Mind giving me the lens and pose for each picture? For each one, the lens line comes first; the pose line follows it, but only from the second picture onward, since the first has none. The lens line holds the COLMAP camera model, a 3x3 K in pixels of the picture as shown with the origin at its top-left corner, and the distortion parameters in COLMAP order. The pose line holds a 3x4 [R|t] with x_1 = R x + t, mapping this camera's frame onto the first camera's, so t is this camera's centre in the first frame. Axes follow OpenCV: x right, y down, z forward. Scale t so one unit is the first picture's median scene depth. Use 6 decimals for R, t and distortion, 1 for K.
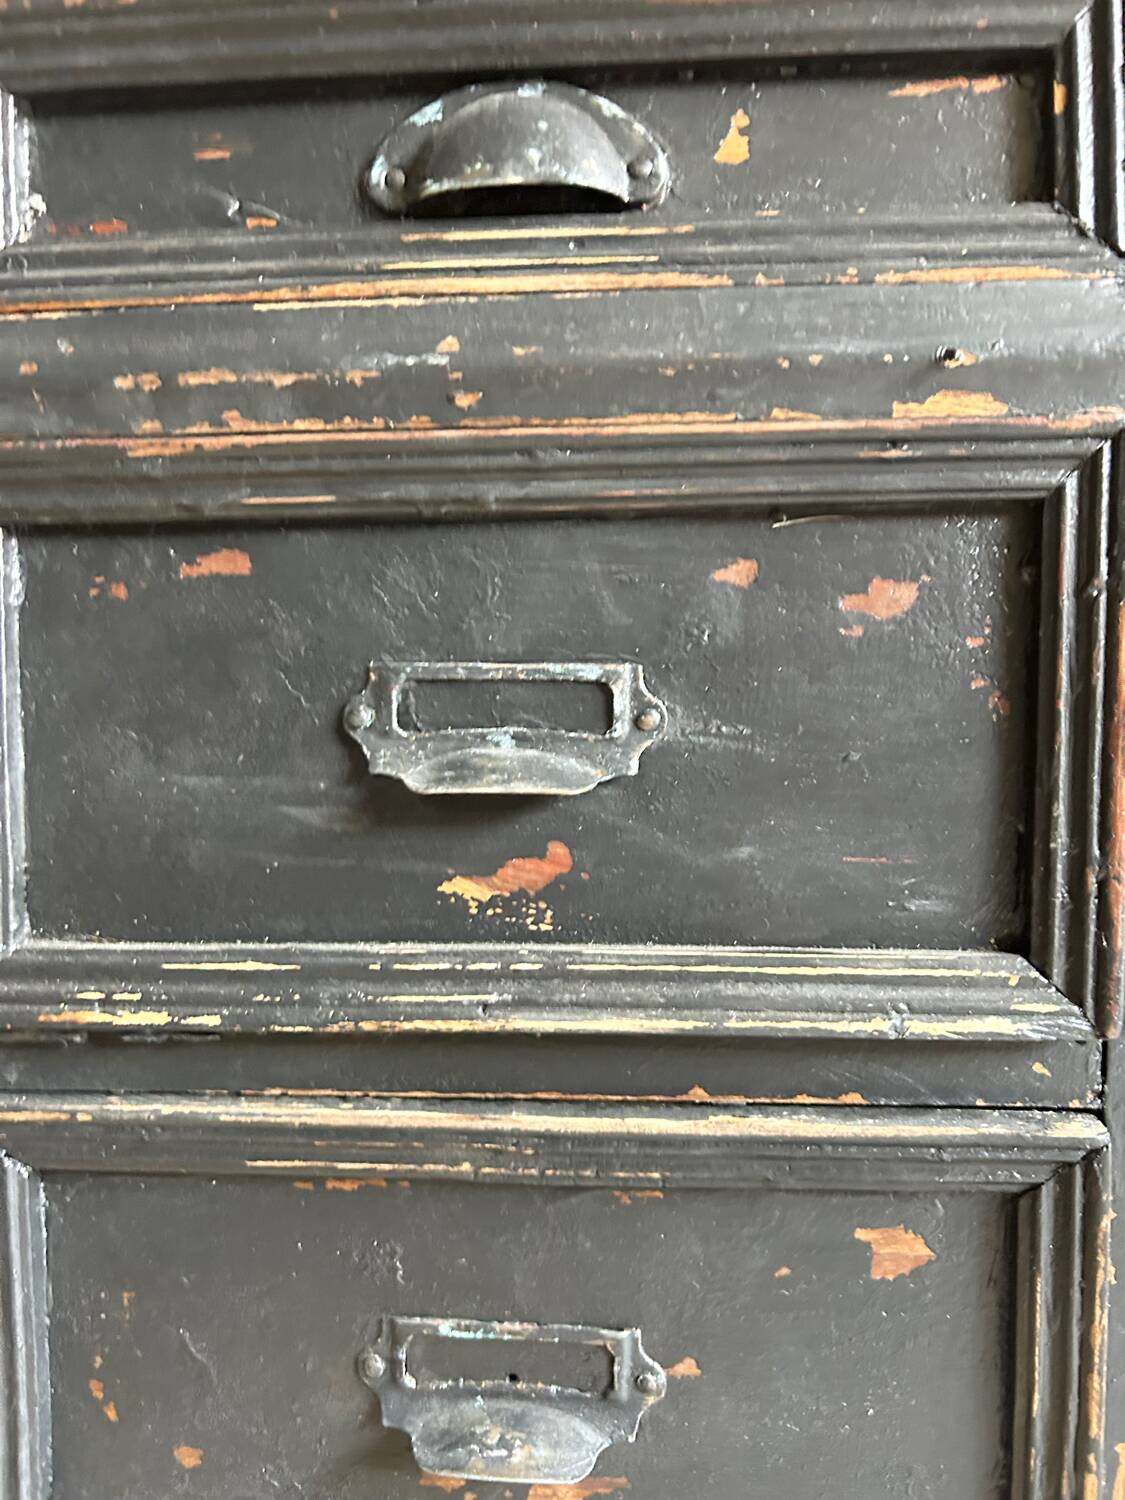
lens RADIAL K [[1152.6, 0, 576.1], [0, 1152.6, 722.7], [0, 0, 1]] dist [0.046520, -0.058872]
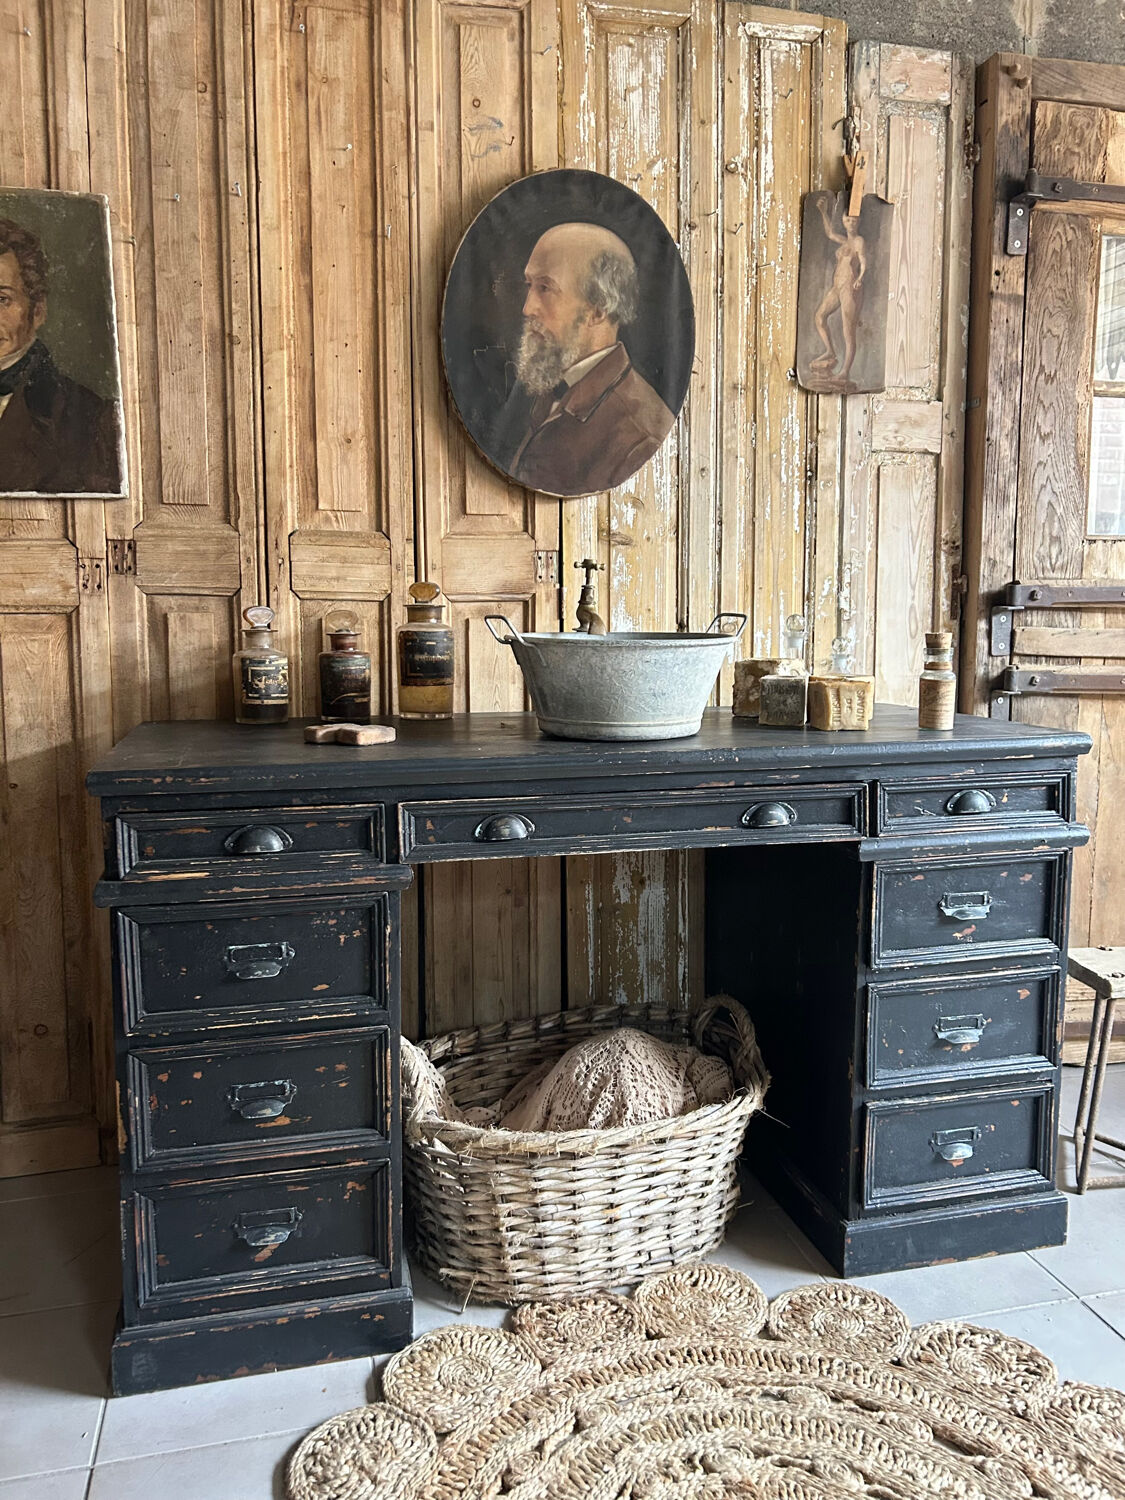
lens RADIAL K [[1152.6, 0, 565.7], [0, 1152.6, 745.4], [0, 0, 1]] dist [0.046520, -0.058872]
pose [[0.948960, -0.039209, 0.312949, -3.566221], [0.018293, 0.997415, 0.069495, -1.169959], [-0.314864, -0.060224, 0.947224, -3.555400]]
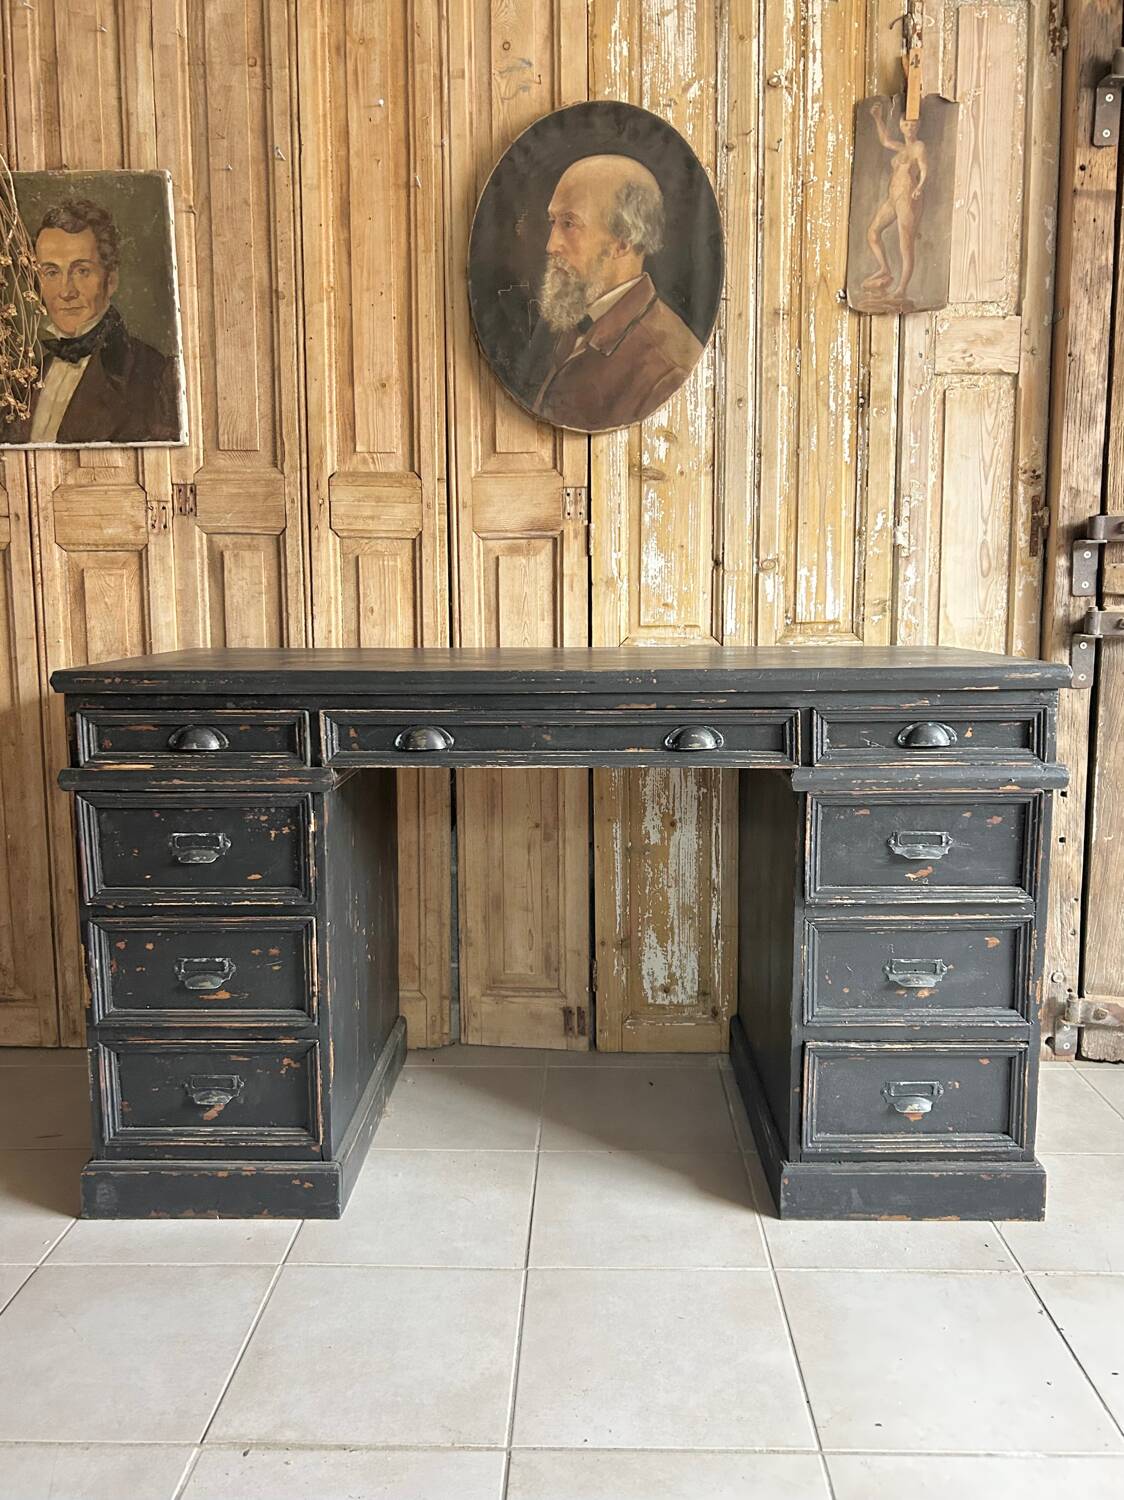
lens RADIAL K [[1198.2, 0, 568.9], [0, 1198.2, 755.4], [0, 0, 1]] dist [0.041695, -0.052630]
pose [[0.998598, -0.010663, 0.051840, -1.917688], [0.006232, 0.996371, 0.084883, -0.863402], [-0.052557, -0.084441, 0.995041, -4.235716]]
